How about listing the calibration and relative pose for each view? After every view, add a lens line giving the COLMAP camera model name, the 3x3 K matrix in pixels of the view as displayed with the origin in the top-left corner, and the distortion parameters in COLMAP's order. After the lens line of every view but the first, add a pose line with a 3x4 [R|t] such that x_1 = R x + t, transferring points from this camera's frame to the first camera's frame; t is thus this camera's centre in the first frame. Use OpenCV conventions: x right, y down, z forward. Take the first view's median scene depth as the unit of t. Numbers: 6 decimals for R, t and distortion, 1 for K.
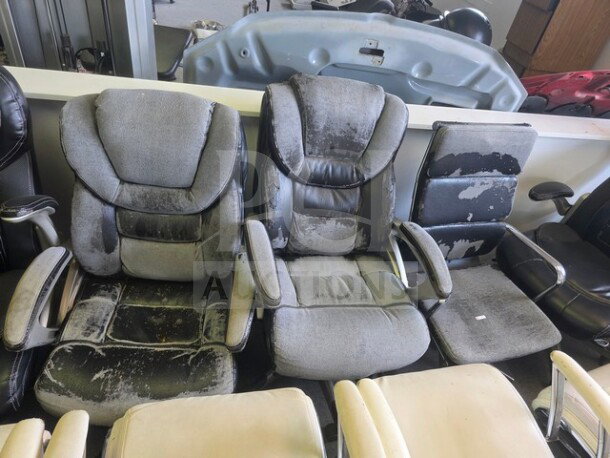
lens RADIAL K [[380.8, 0, 305.0], [0, 380.8, 229.0], [0, 0, 1]] dist [0.038025, -0.036507]
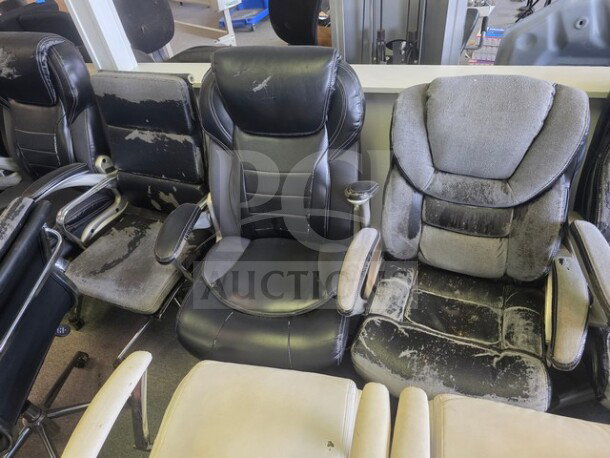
lens RADIAL K [[380.8, 0, 305.0], [0, 380.8, 229.0], [0, 0, 1]] dist [0.038025, -0.036507]
pose [[0.875479, 0.109917, -0.470590, -0.290045], [-0.093151, 0.993911, 0.058853, 0.002334], [0.474194, -0.007689, 0.880387, -0.052906]]
